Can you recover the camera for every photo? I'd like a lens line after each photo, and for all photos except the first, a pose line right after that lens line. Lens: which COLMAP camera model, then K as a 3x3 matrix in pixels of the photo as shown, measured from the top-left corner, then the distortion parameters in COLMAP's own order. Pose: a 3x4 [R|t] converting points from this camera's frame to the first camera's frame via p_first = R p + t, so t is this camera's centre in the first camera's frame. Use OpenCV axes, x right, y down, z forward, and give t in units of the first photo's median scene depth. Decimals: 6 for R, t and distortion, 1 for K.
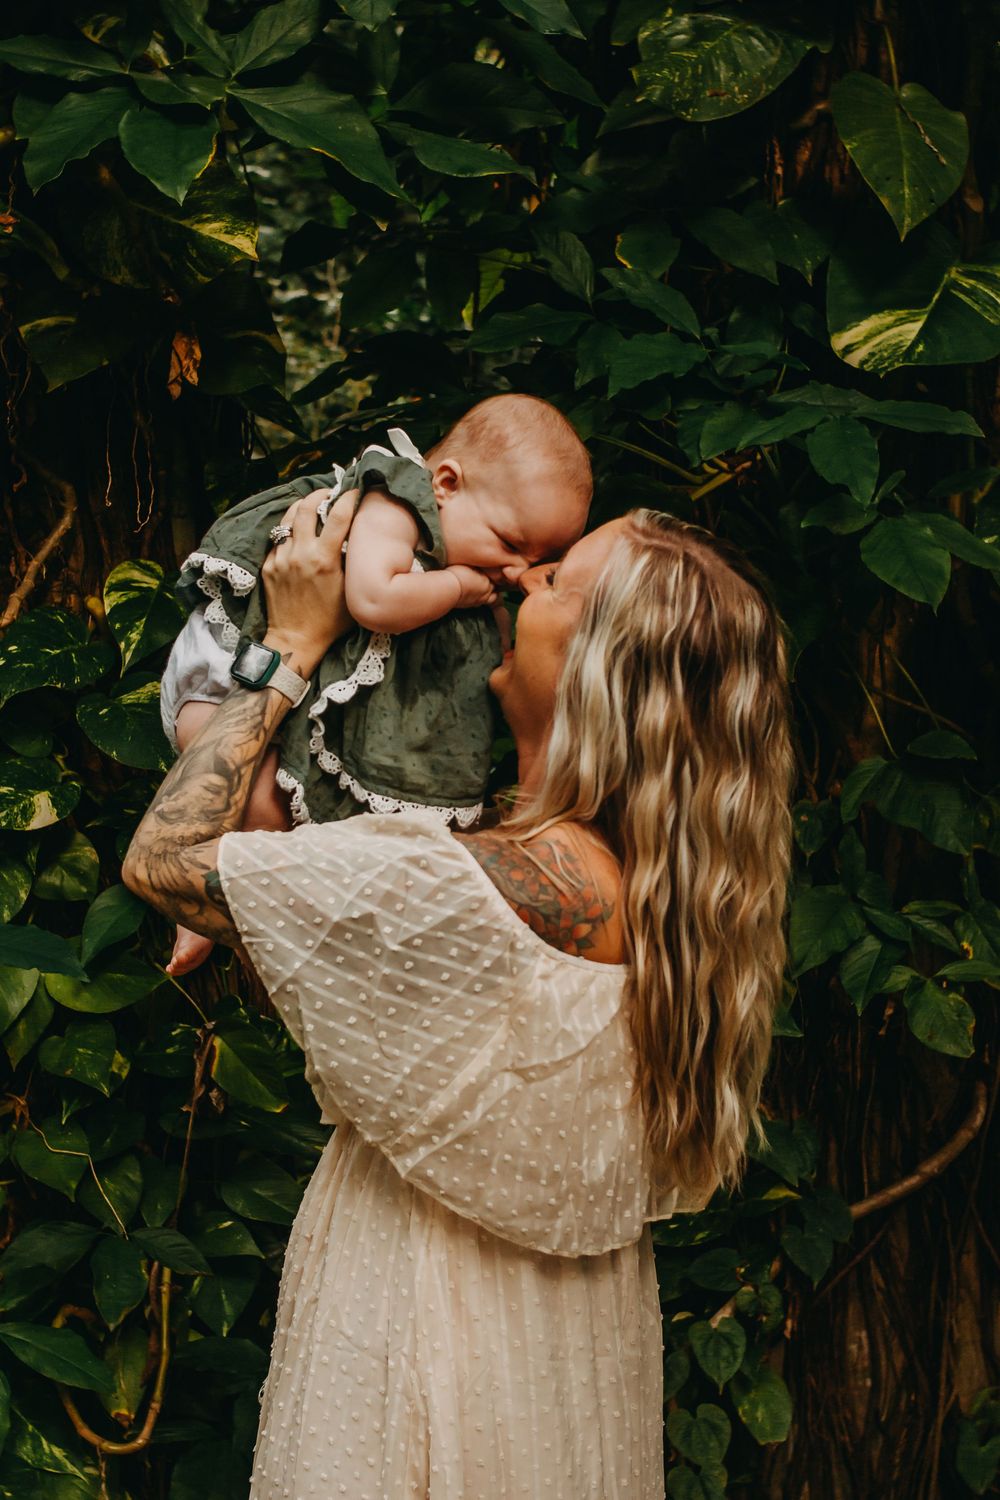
lens RADIAL K [[2411.3, 0, 500.0], [0, 2411.3, 750.0], [0, 0, 1]] dist [-0.131527, 0.059777]
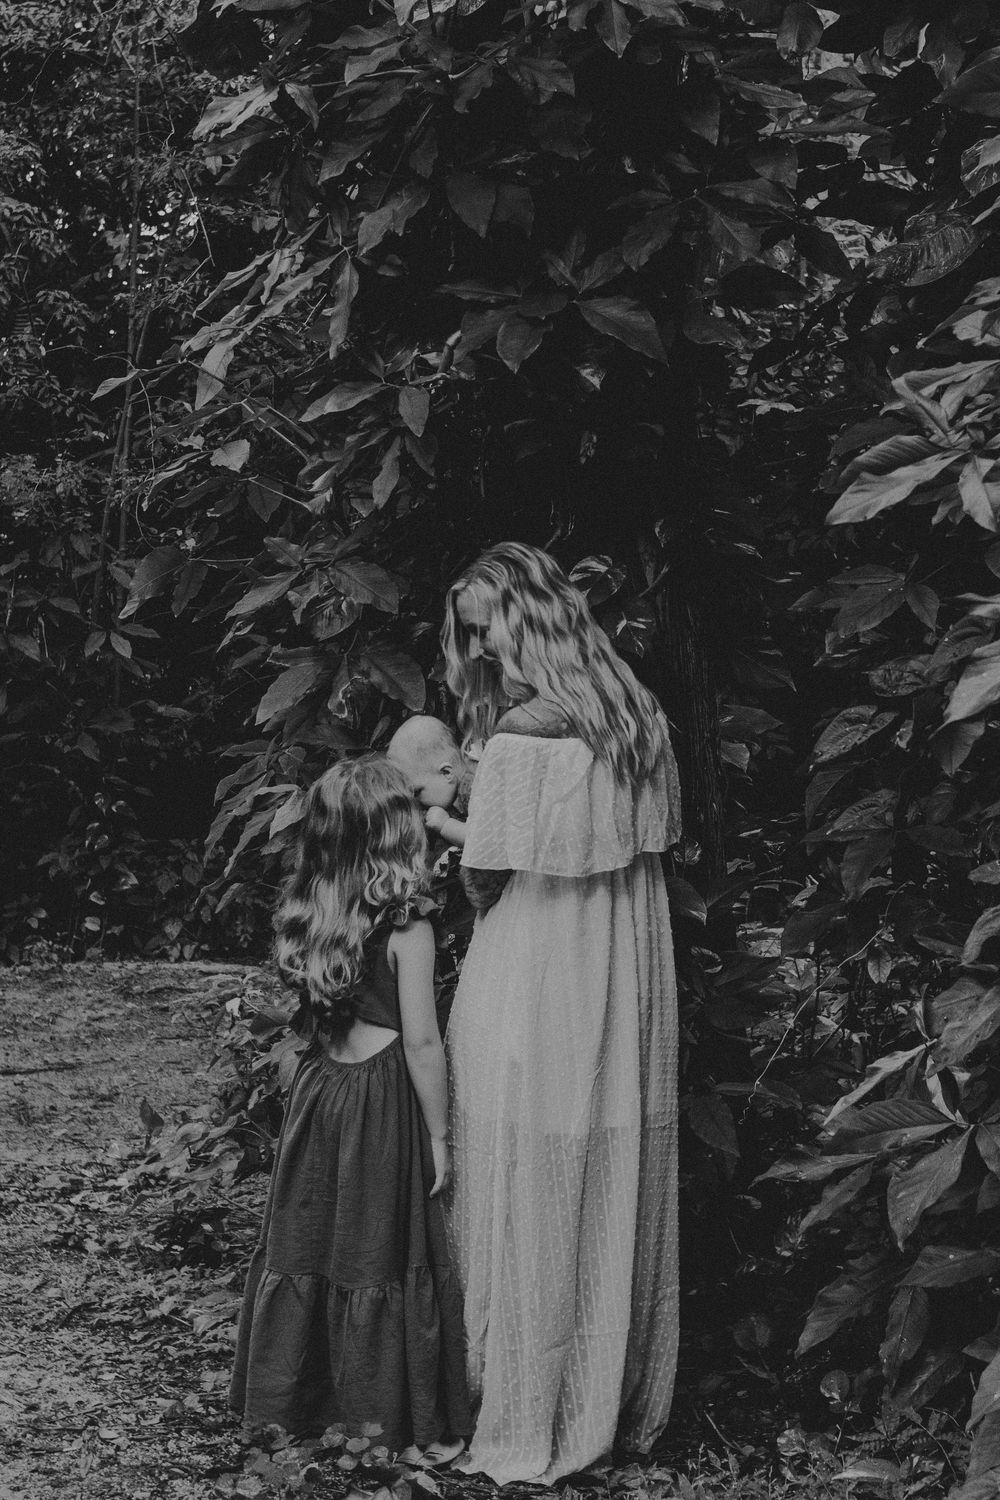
lens RADIAL K [[2897.0, 0, 592.3], [0, 2897.0, 597.9], [0, 0, 1]] dist [-0.151867, 0.267368]
pose [[0.893256, 0.009383, -0.449451, 0.795353], [-0.036946, 0.997932, -0.052594, 0.061080], [0.448028, 0.063585, 0.891756, -0.858384]]
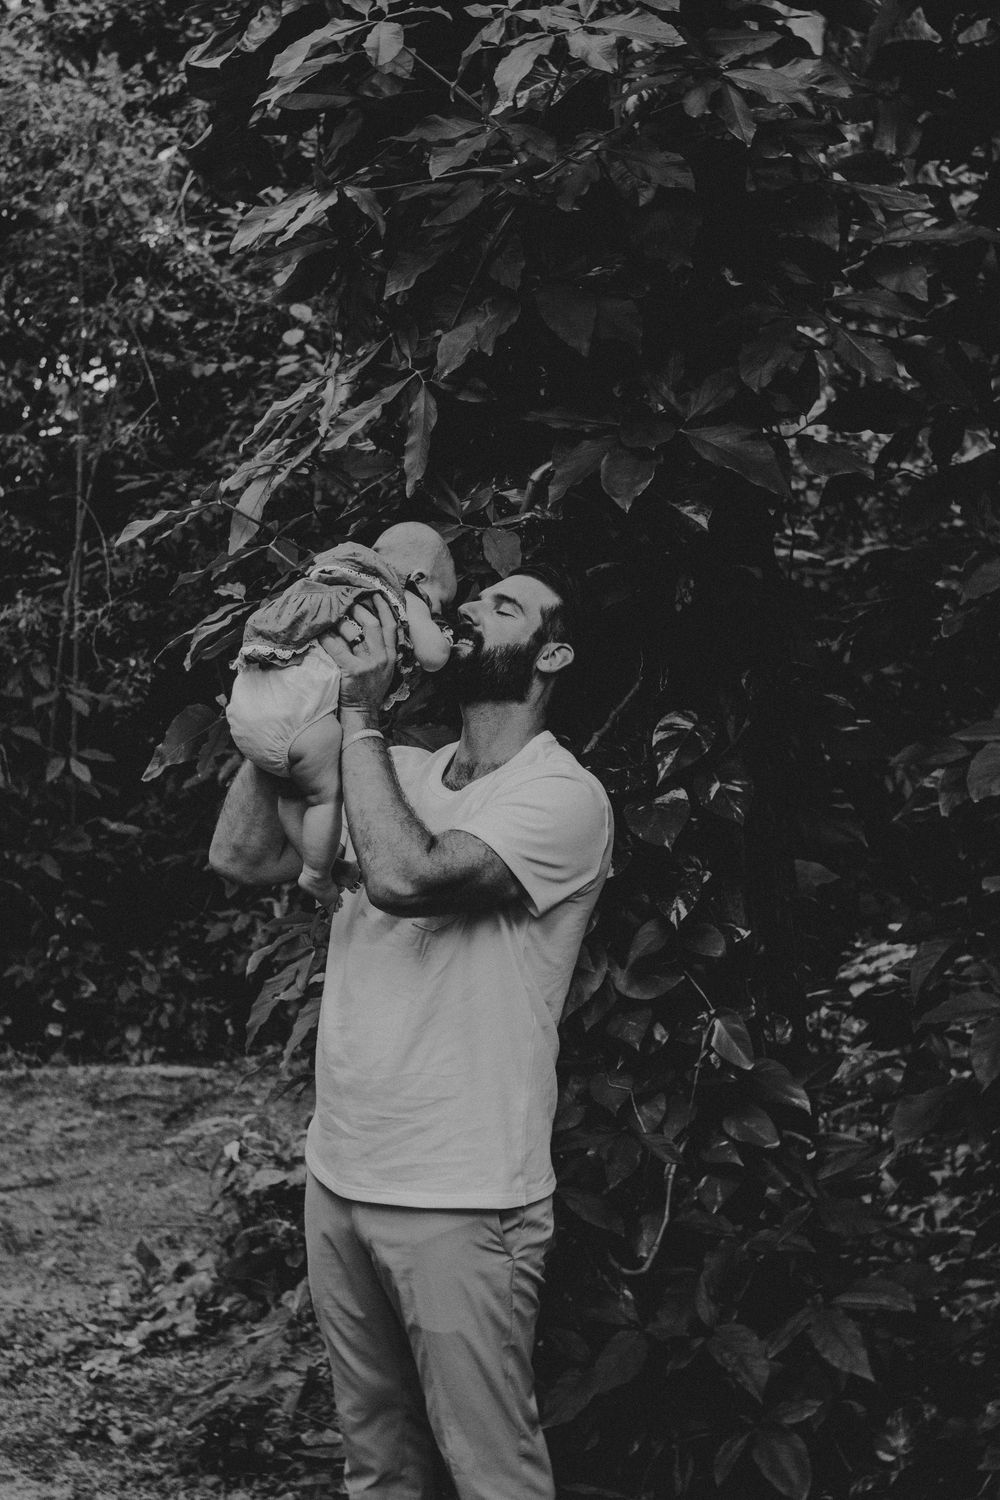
lens RADIAL K [[2391.3, 0, 505.7], [0, 2391.3, 753.1], [0, 0, 1]] dist [-0.130420, 0.064581]
pose [[0.909676, 0.007255, -0.415255, 0.400171], [-0.020386, 0.999422, -0.027199, -0.007523], [0.414818, 0.033207, 0.909298, -0.464350]]
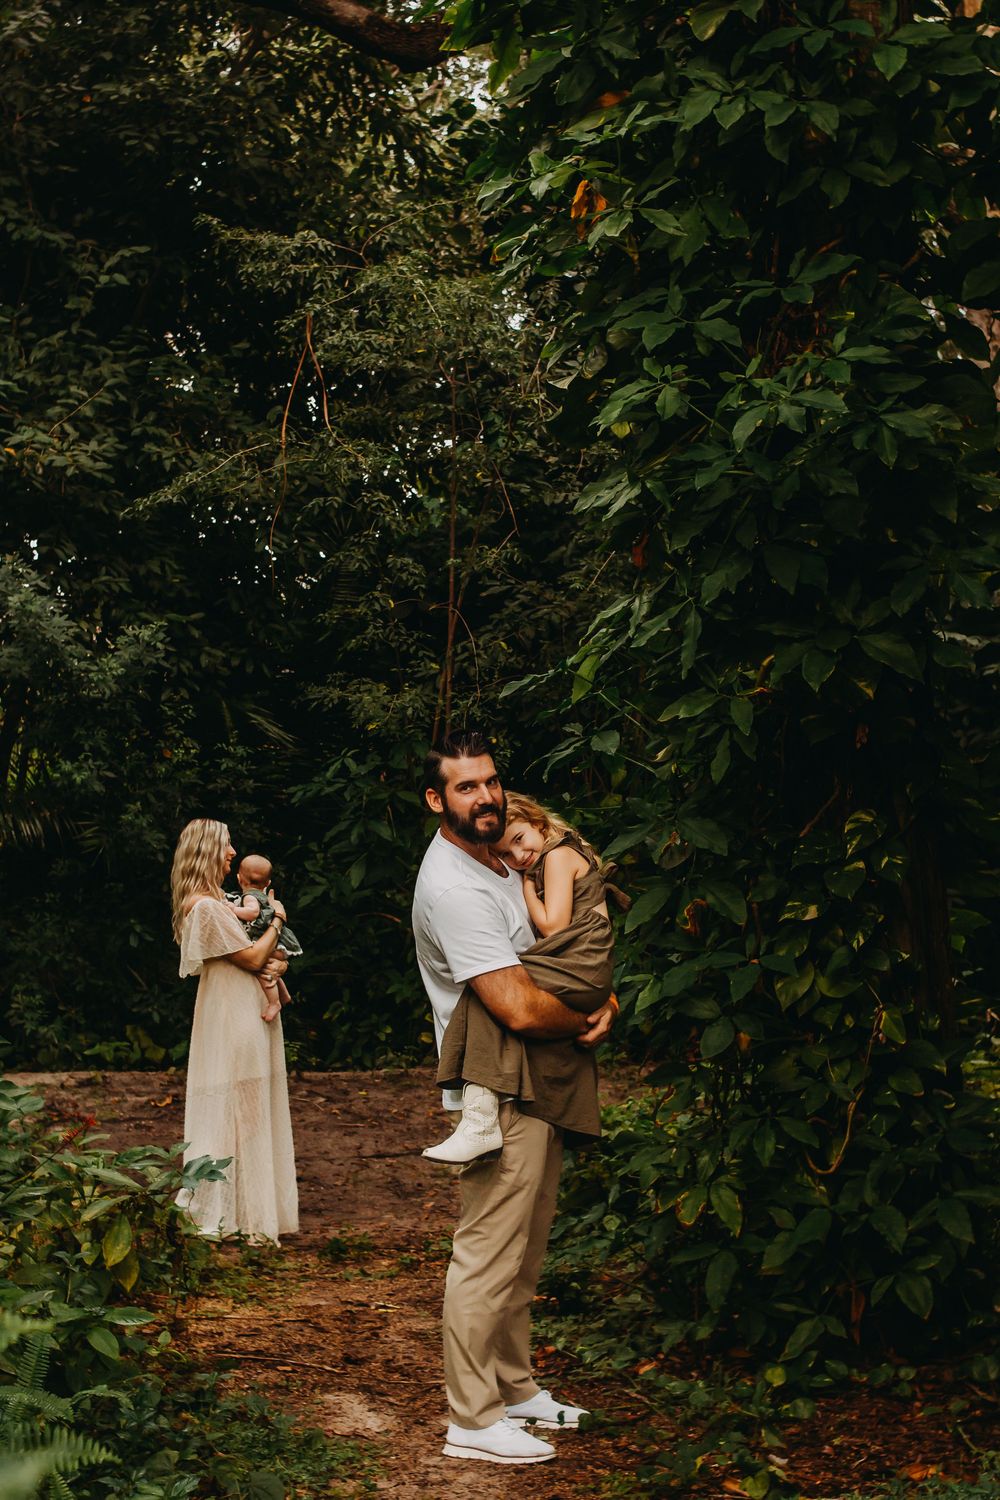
lens RADIAL K [[2391.3, 0, 505.7], [0, 2391.3, 753.1], [0, 0, 1]] dist [-0.130420, 0.064581]
pose [[0.840905, 0.007869, -0.541126, 0.851129], [-0.035590, 0.998534, -0.040786, -0.026831], [0.540012, 0.053556, 0.839952, -1.209843]]
